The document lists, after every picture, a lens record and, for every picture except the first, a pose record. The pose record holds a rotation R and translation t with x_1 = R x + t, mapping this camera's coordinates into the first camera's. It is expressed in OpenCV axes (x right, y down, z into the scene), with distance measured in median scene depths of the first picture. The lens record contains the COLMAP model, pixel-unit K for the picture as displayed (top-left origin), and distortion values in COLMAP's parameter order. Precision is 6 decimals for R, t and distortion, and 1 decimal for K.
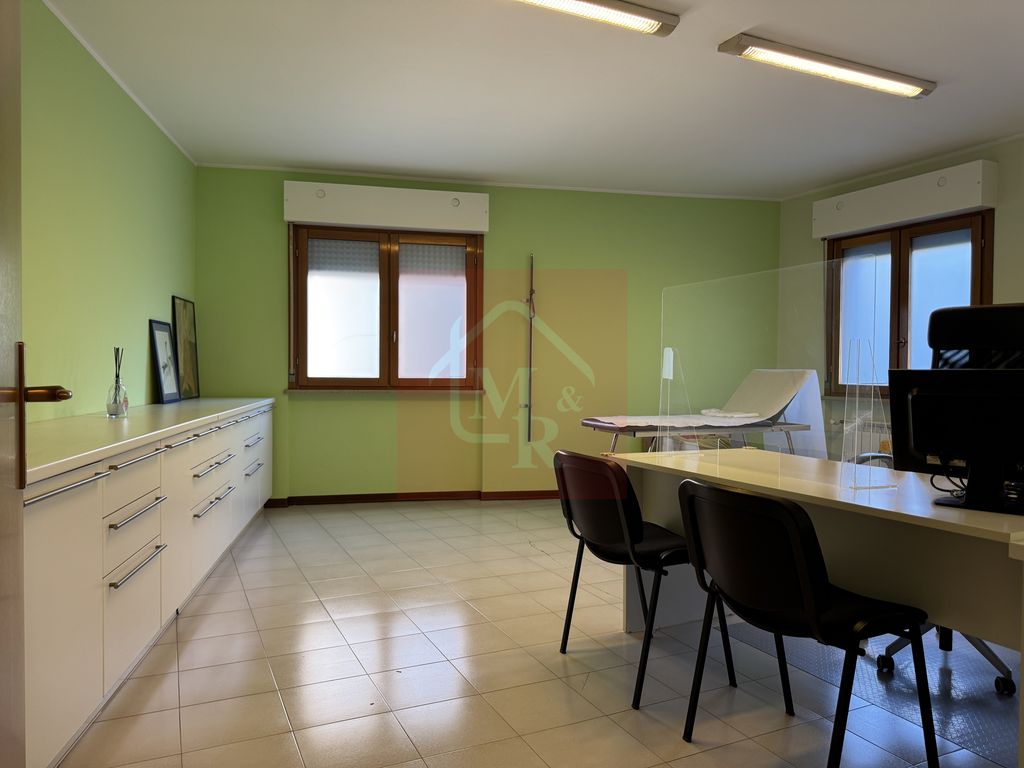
lens RADIAL K [[723.3, 0, 511.5], [0, 723.3, 382.4], [0, 0, 1]] dist [0.089285, -0.115141]
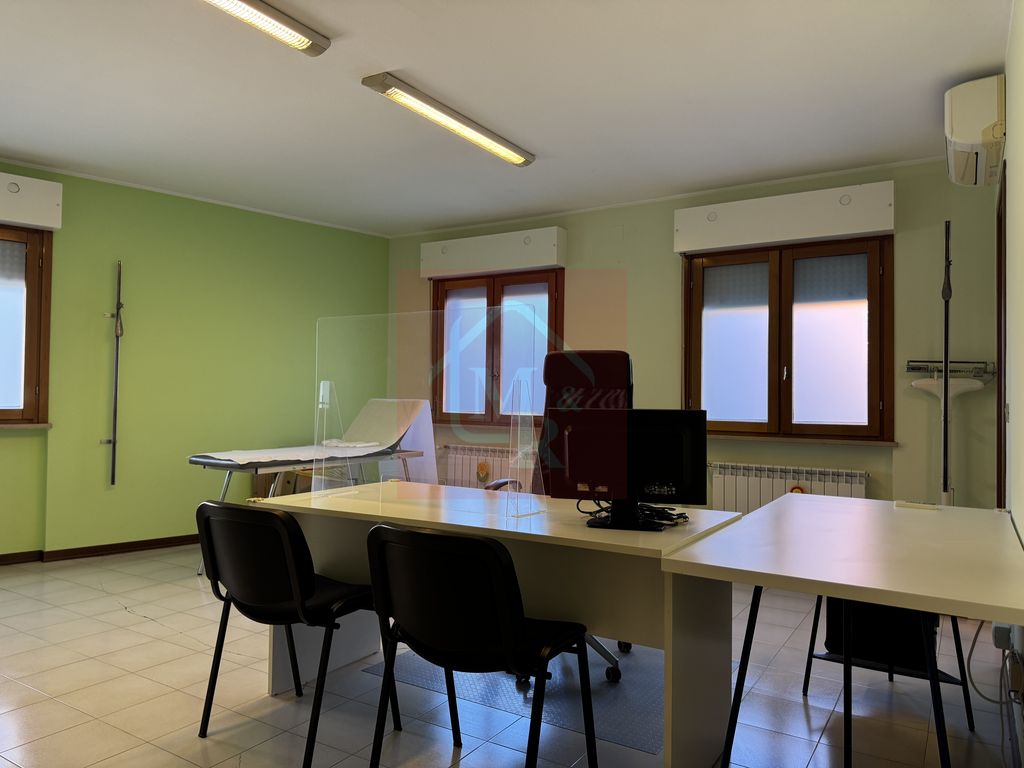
lens RADIAL K [[723.3, 0, 511.5], [0, 723.3, 382.4], [0, 0, 1]] dist [0.089285, -0.115141]
pose [[0.842844, 0.014768, 0.537955, -0.070181], [0.002614, 0.999499, -0.031534, -0.012195], [-0.538152, 0.027985, 0.842383, 0.054887]]
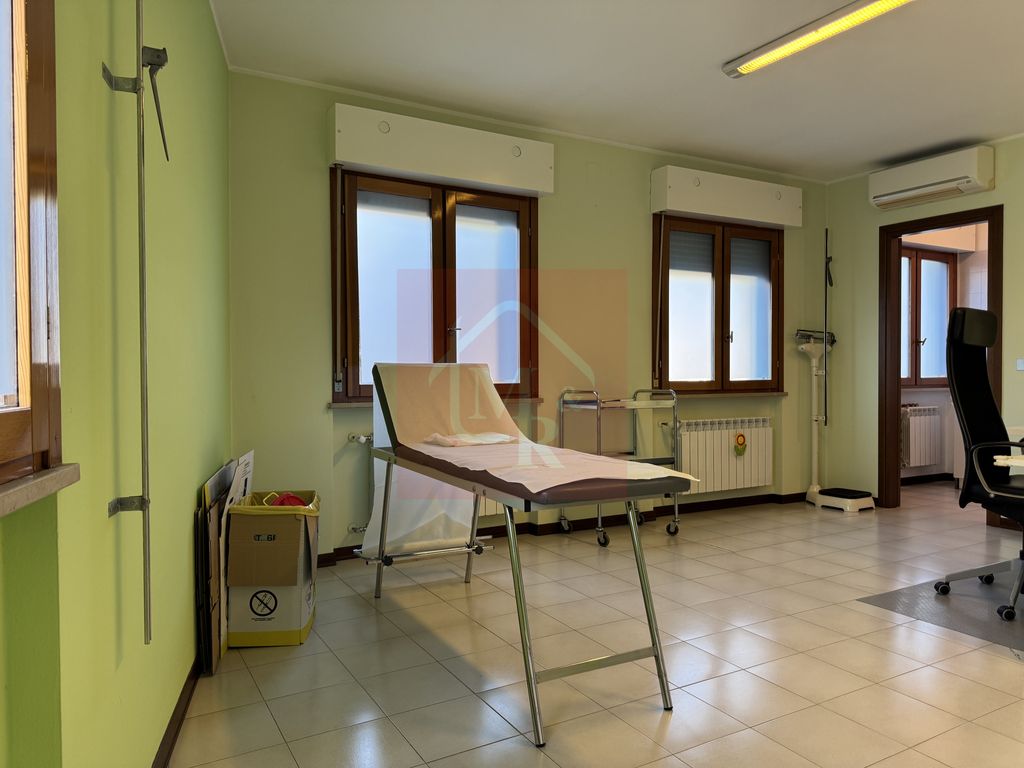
lens RADIAL K [[723.3, 0, 511.5], [0, 723.3, 382.4], [0, 0, 1]] dist [0.089285, -0.115141]
pose [[-0.086703, -0.028374, 0.995830, -0.367382], [0.015671, 0.999432, 0.029841, -0.025968], [-0.996111, 0.018193, -0.086210, 1.342079]]
